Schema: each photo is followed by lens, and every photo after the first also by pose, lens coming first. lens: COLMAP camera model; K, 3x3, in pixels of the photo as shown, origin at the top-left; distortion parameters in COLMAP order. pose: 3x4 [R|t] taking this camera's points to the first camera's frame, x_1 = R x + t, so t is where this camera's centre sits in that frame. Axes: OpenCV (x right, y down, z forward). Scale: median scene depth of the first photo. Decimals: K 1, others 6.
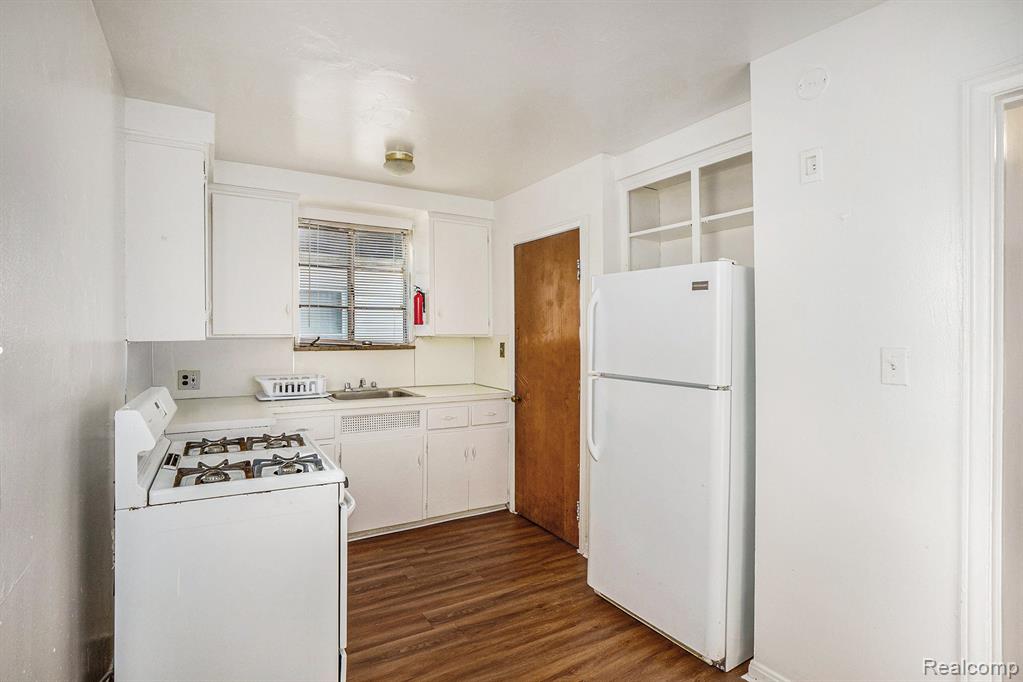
lens RADIAL K [[522.3, 0, 511.5], [0, 522.3, 341.0], [0, 0, 1]] dist [0.000466, -0.000106]
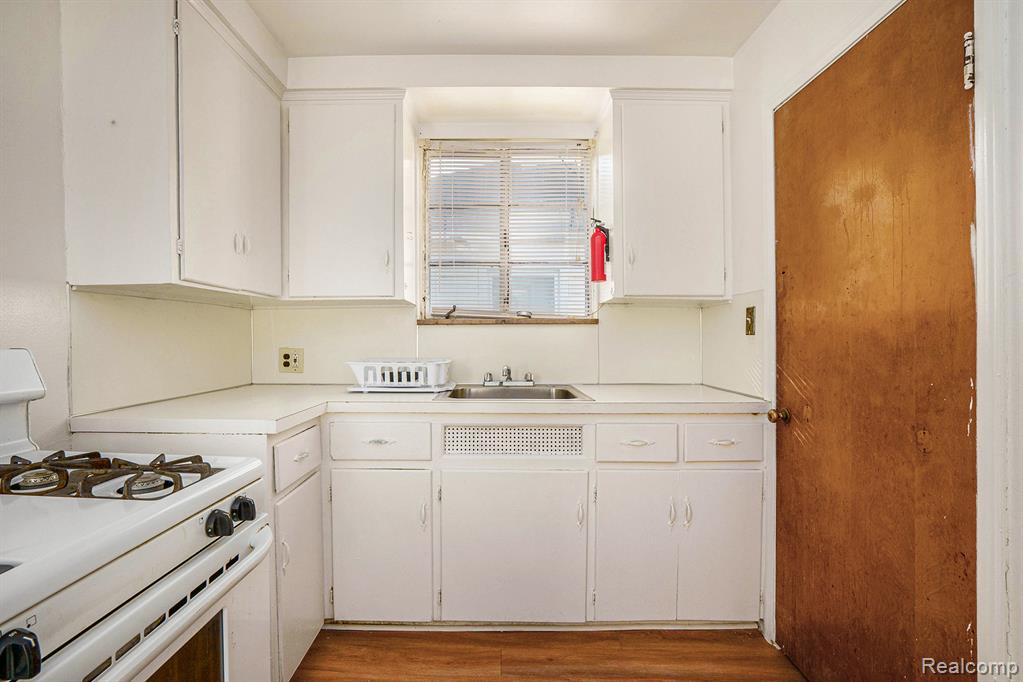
lens RADIAL K [[492.2, 0, 511.5], [0, 492.2, 341.0], [0, 0, 1]] dist [-0.015032, 0.000868]
pose [[0.865819, 0.000147, -0.500356, 0.021688], [-0.005572, 0.999941, -0.009348, 0.045503], [0.500325, 0.010882, 0.865769, 0.476107]]
